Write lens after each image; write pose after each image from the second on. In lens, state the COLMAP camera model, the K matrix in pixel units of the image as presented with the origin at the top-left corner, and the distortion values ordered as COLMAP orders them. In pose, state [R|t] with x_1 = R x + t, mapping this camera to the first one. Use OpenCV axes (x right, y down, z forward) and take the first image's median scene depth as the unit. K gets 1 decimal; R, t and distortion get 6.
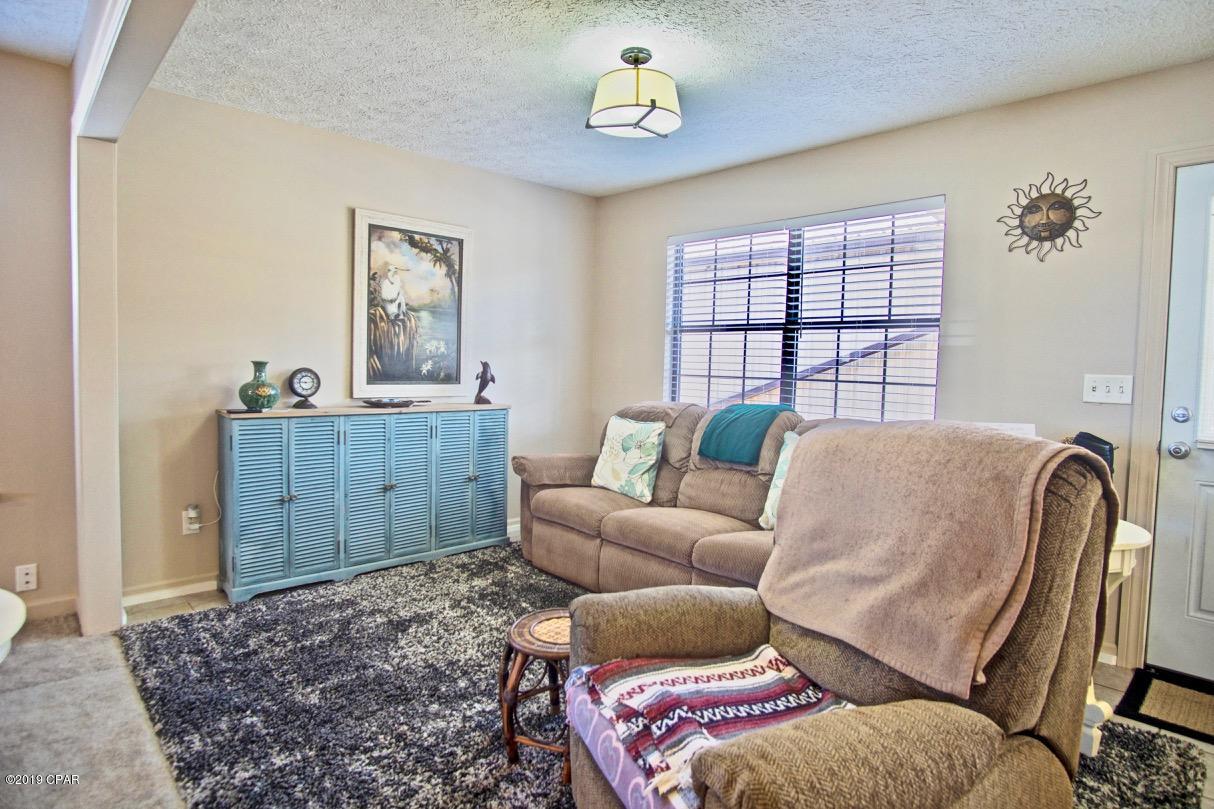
lens RADIAL K [[650.8, 0, 607.9], [0, 650.8, 393.7], [0, 0, 1]] dist [-0.033161, 0.007994]
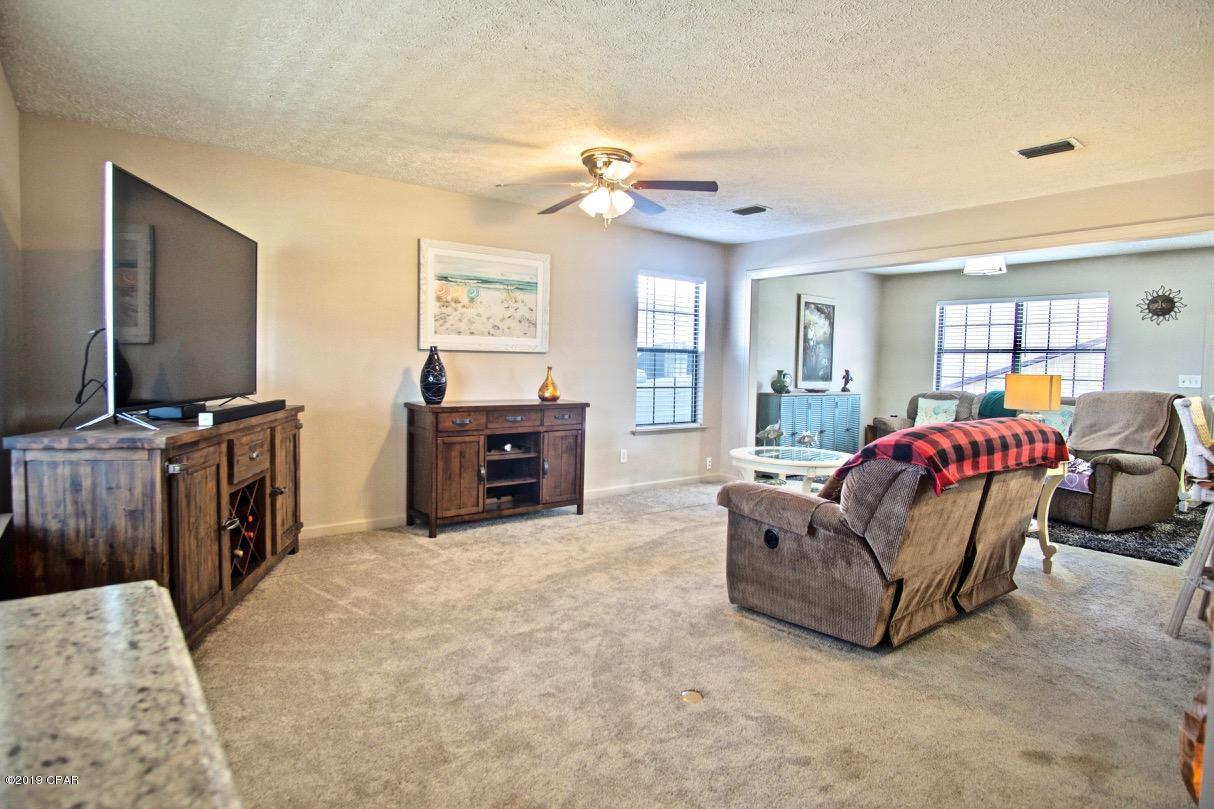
lens RADIAL K [[650.8, 0, 607.9], [0, 650.8, 393.7], [0, 0, 1]] dist [-0.033161, 0.007994]
pose [[0.996549, 0.000206, -0.083007, -0.793527], [-0.000837, 0.999971, -0.007571, 0.039231], [0.083003, 0.007614, 0.996520, -1.034879]]
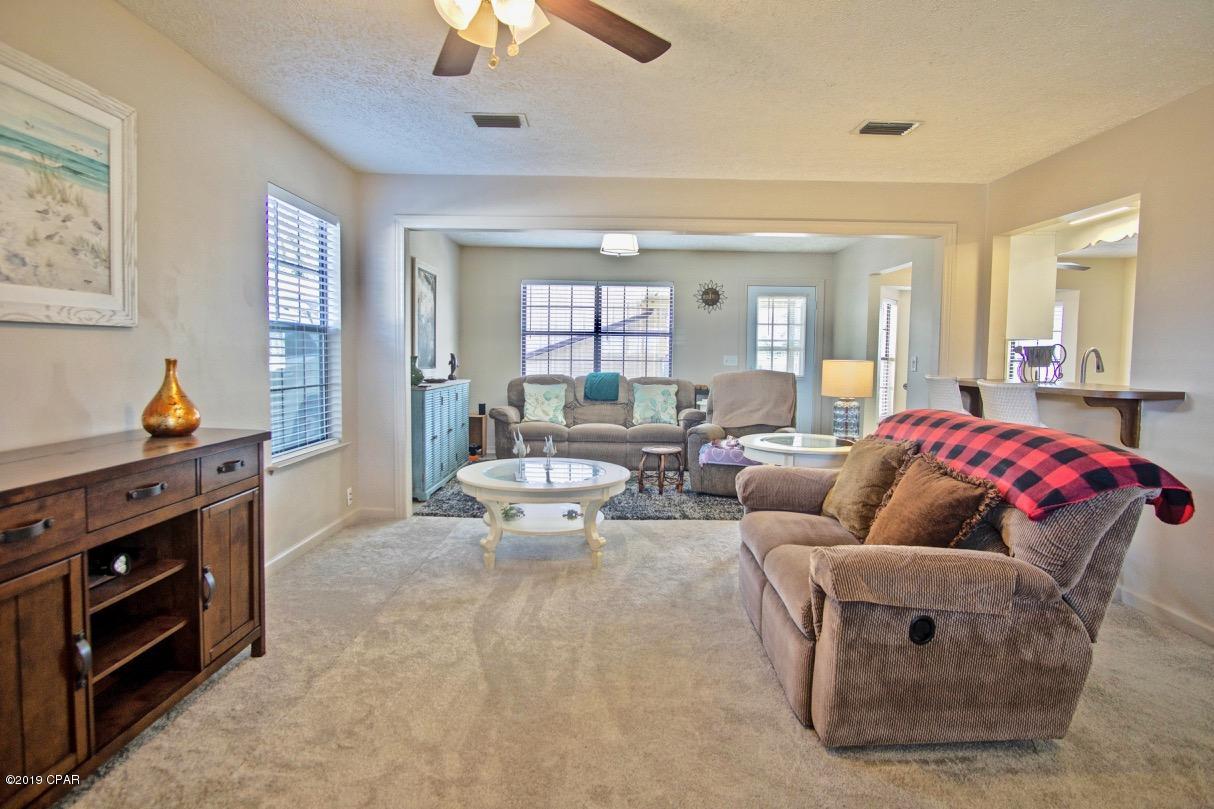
lens RADIAL K [[650.8, 0, 607.9], [0, 650.8, 393.7], [0, 0, 1]] dist [-0.033161, 0.007994]
pose [[0.692483, -0.057106, 0.719170, -1.171531], [0.038452, 0.998367, 0.042250, -0.003861], [-0.720408, -0.001604, 0.693548, -0.417451]]
